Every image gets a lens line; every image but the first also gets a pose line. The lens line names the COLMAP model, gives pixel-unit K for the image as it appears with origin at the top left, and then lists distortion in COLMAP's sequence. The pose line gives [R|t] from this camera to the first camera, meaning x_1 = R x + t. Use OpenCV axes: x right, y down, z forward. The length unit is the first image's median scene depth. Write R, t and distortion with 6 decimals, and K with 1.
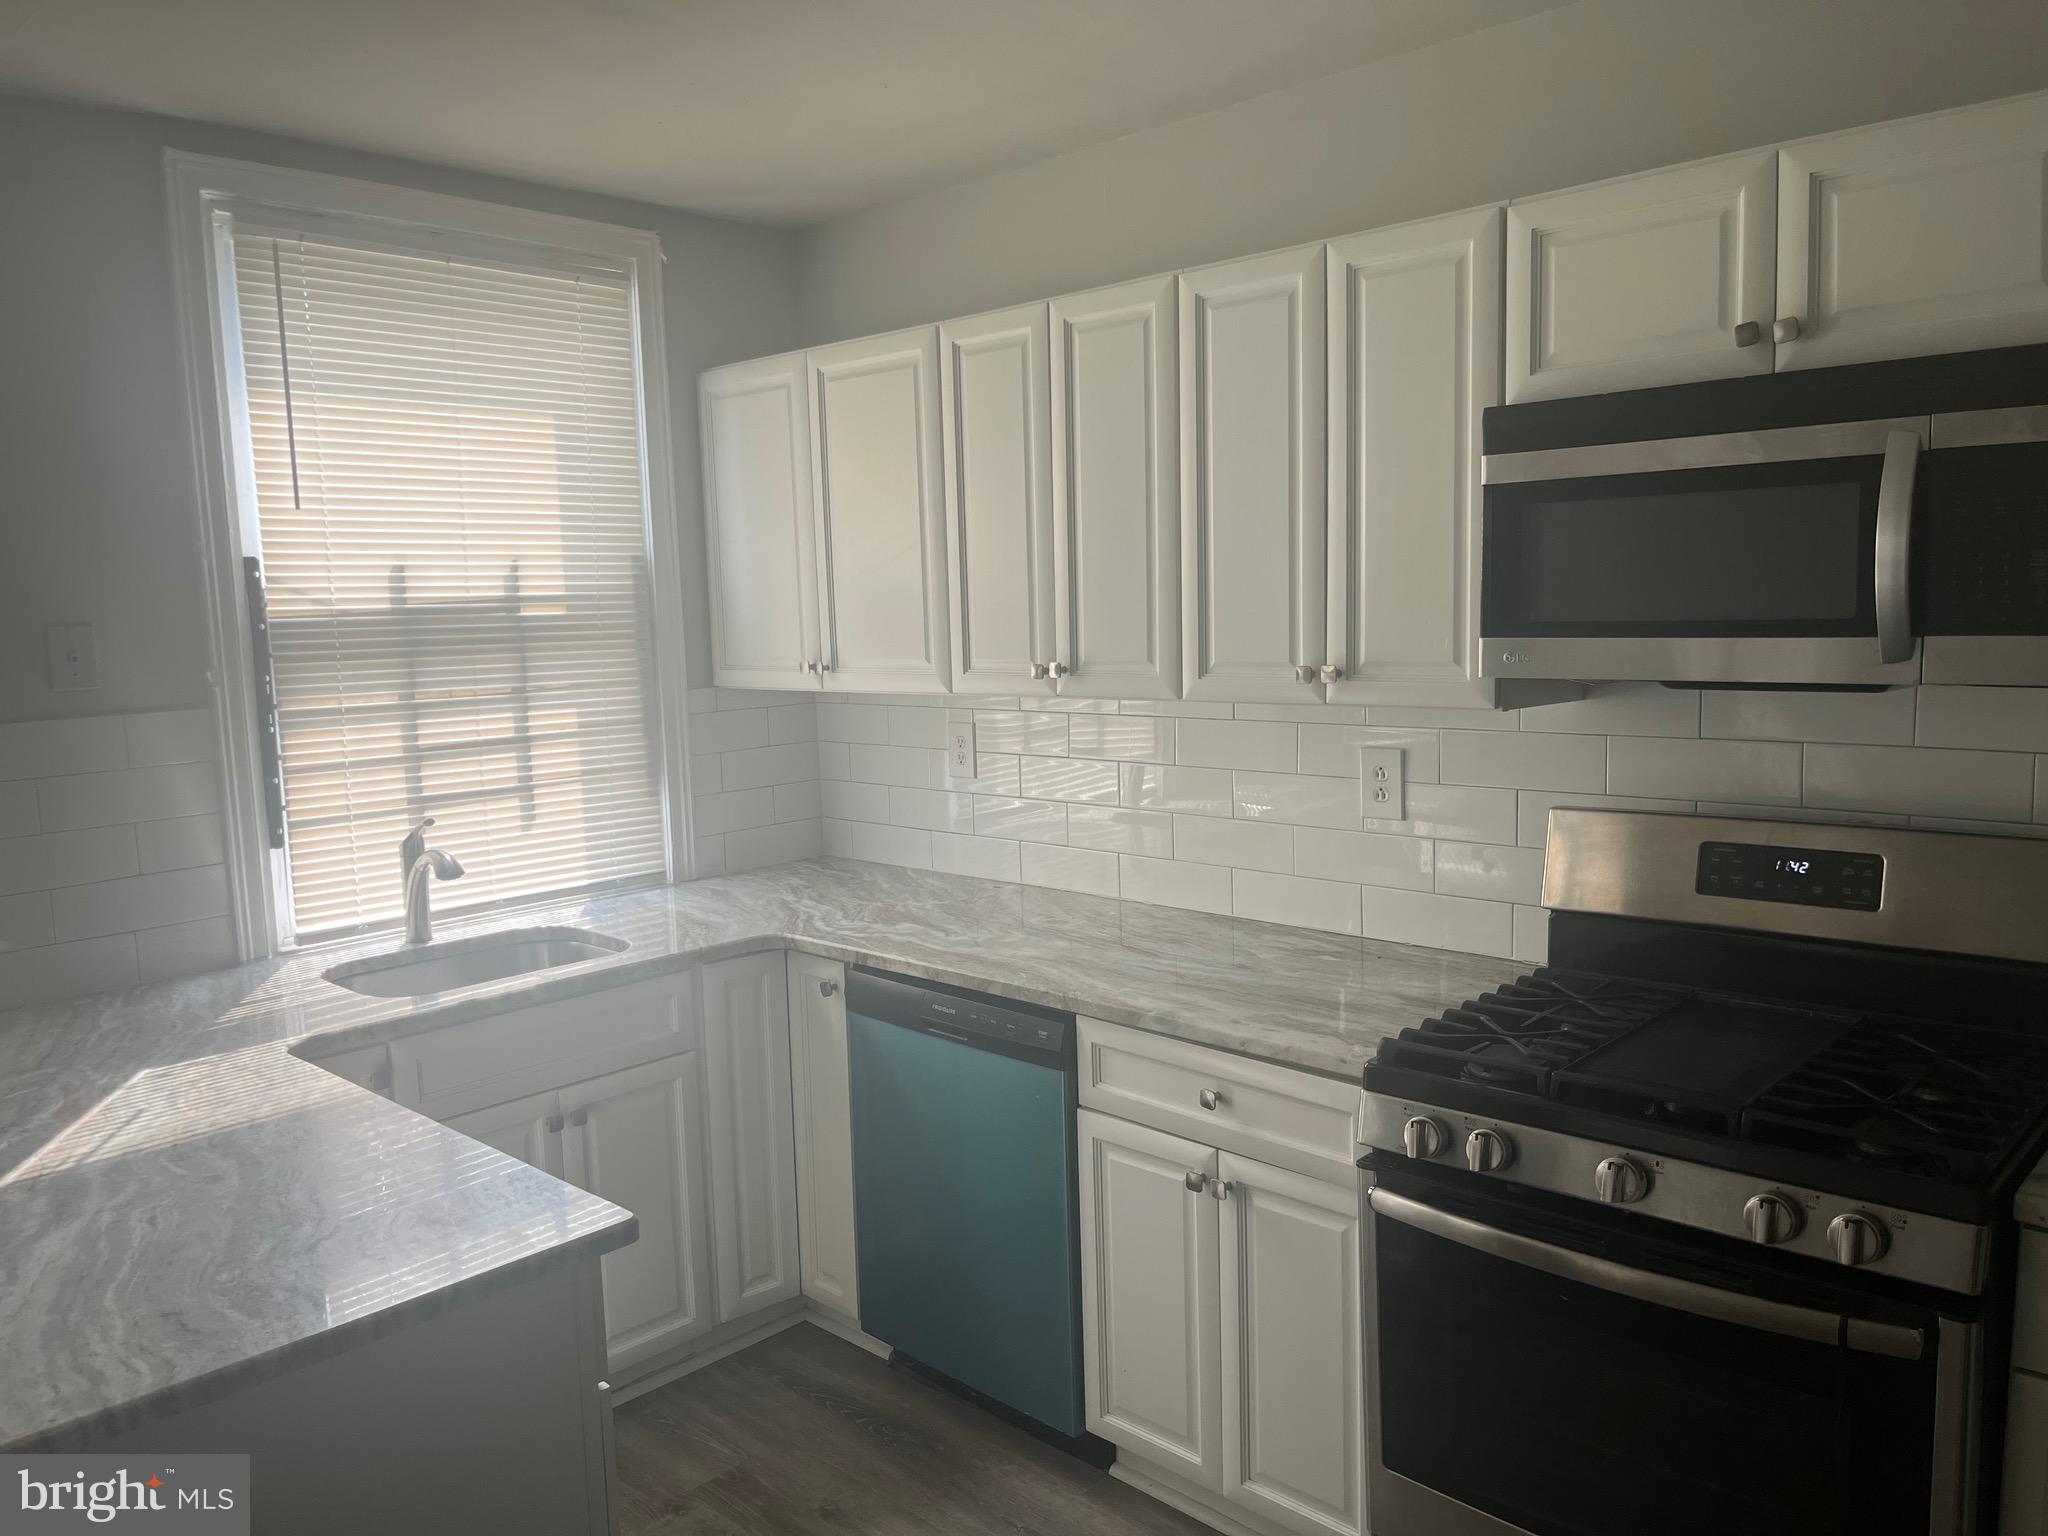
lens RADIAL K [[1541.7, 0, 1020.2], [0, 1541.7, 784.2], [0, 0, 1]] dist [0.044970, -0.056071]
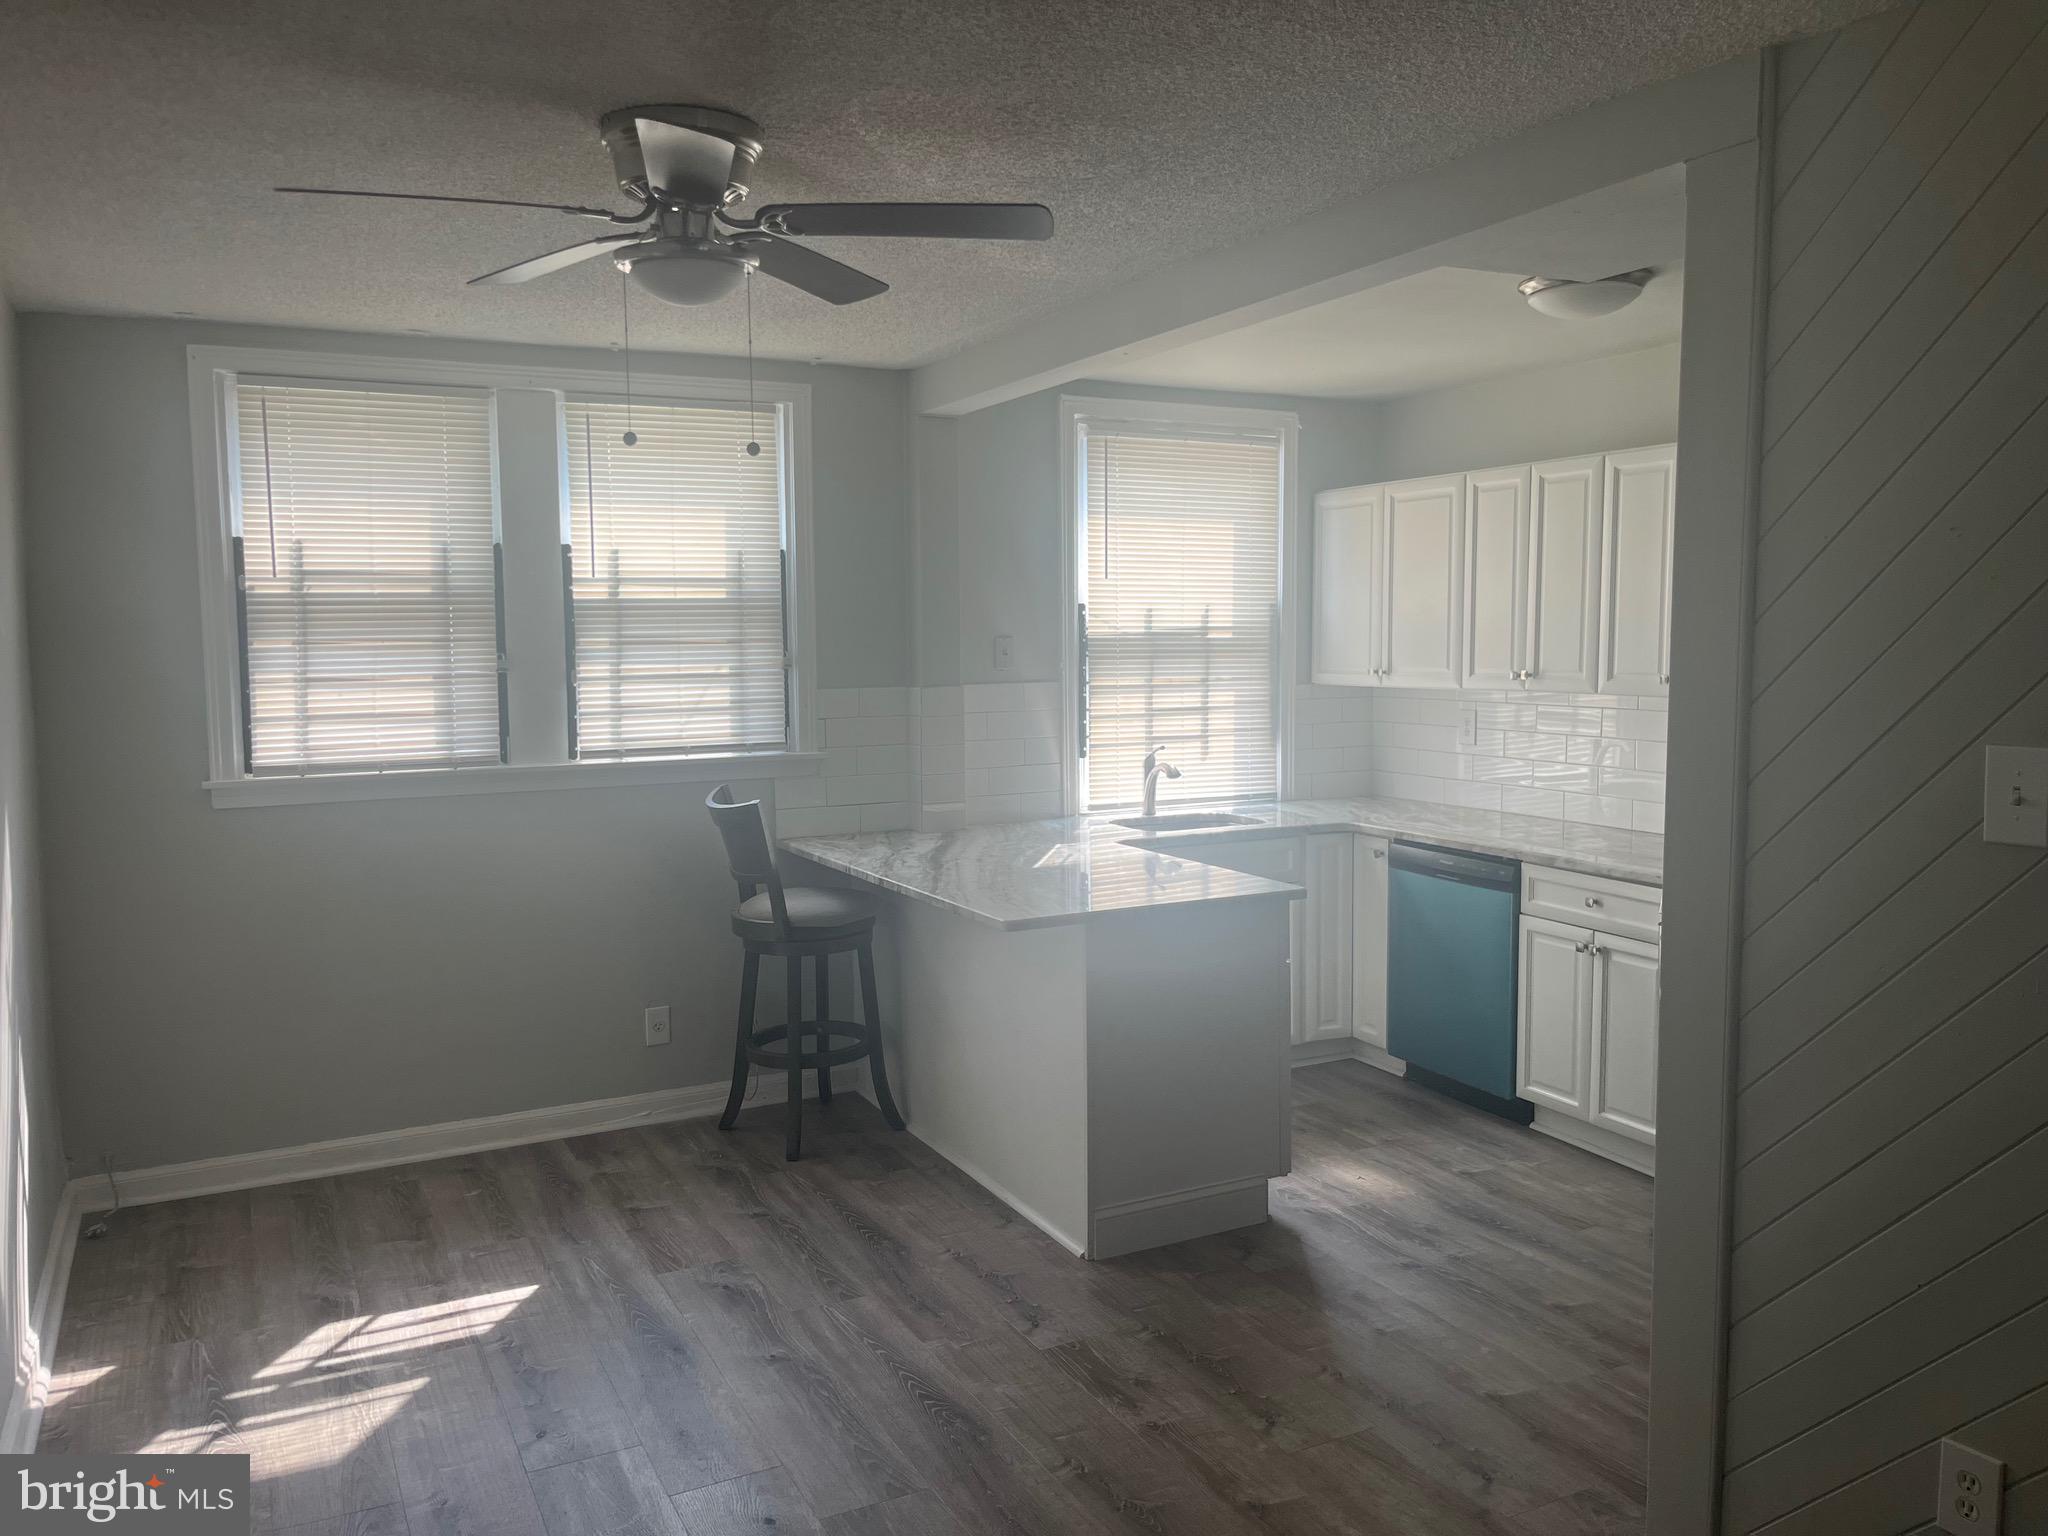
lens RADIAL K [[1552.3, 0, 1024.0], [0, 1552.3, 768.0], [0, 0, 1]] dist [0.059040, -0.086909]
pose [[0.945439, 0.050813, -0.321812, 0.058375], [-0.059774, 0.998049, -0.018020, 0.091381], [0.320269, 0.036272, 0.946632, -0.799025]]
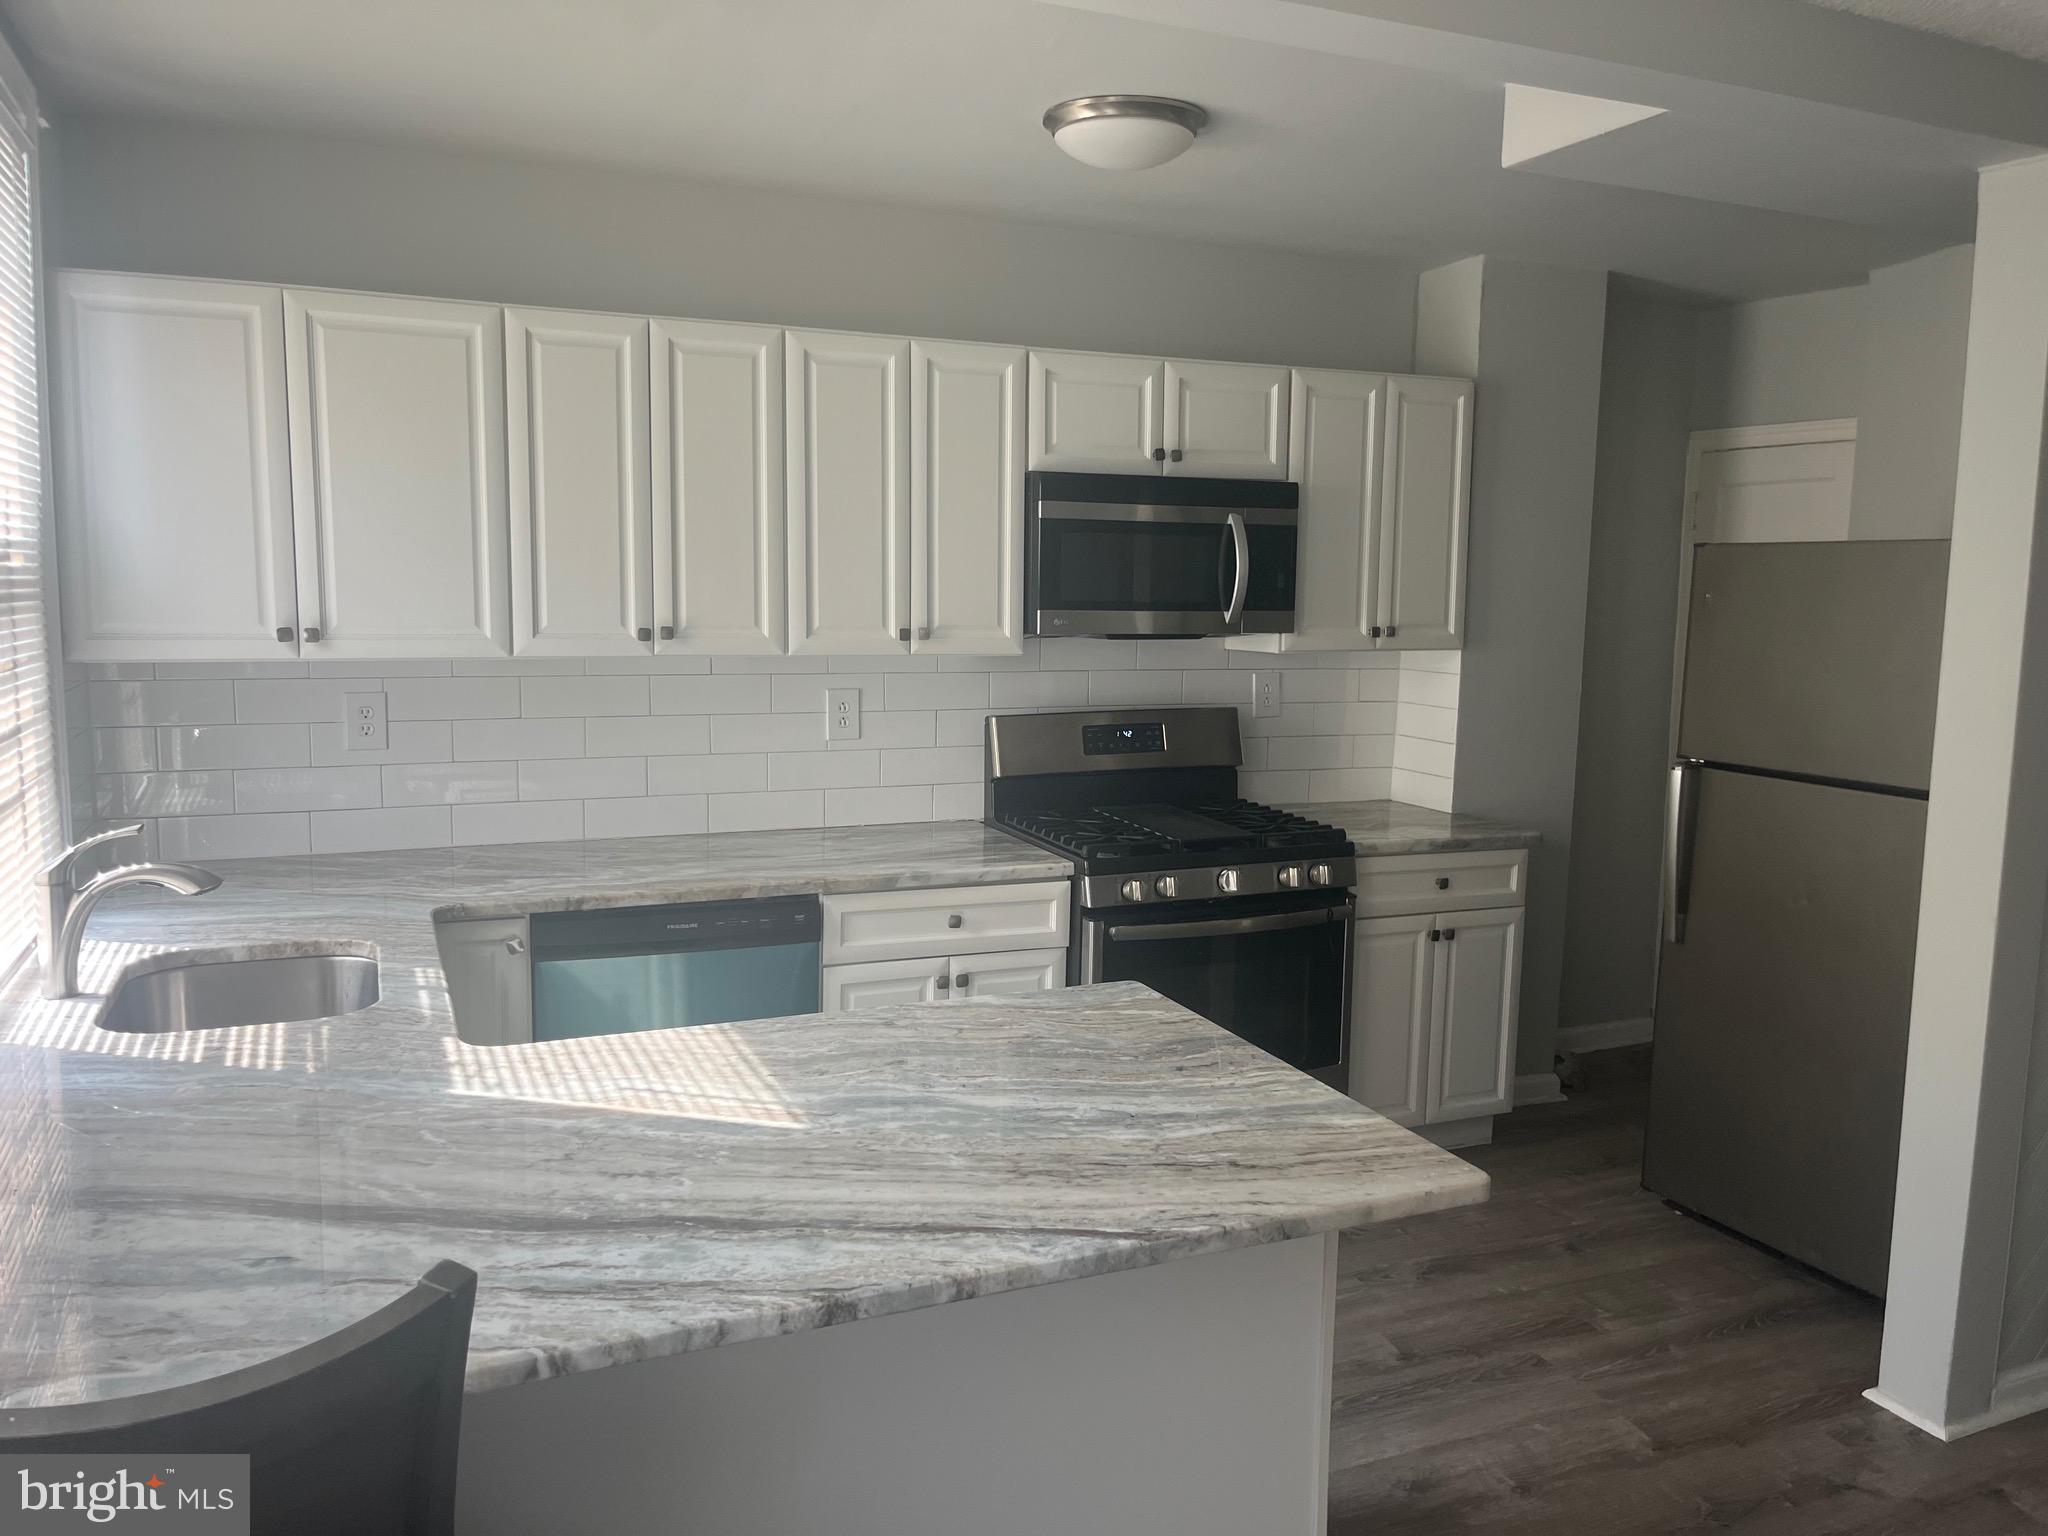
lens RADIAL K [[1552.3, 0, 1024.0], [0, 1552.3, 768.0], [0, 0, 1]] dist [0.059040, -0.086909]
pose [[0.381425, -0.078166, 0.921089, -0.940269], [0.085838, 0.995108, 0.048902, -0.006244], [-0.920406, 0.060412, 0.386269, 0.283952]]
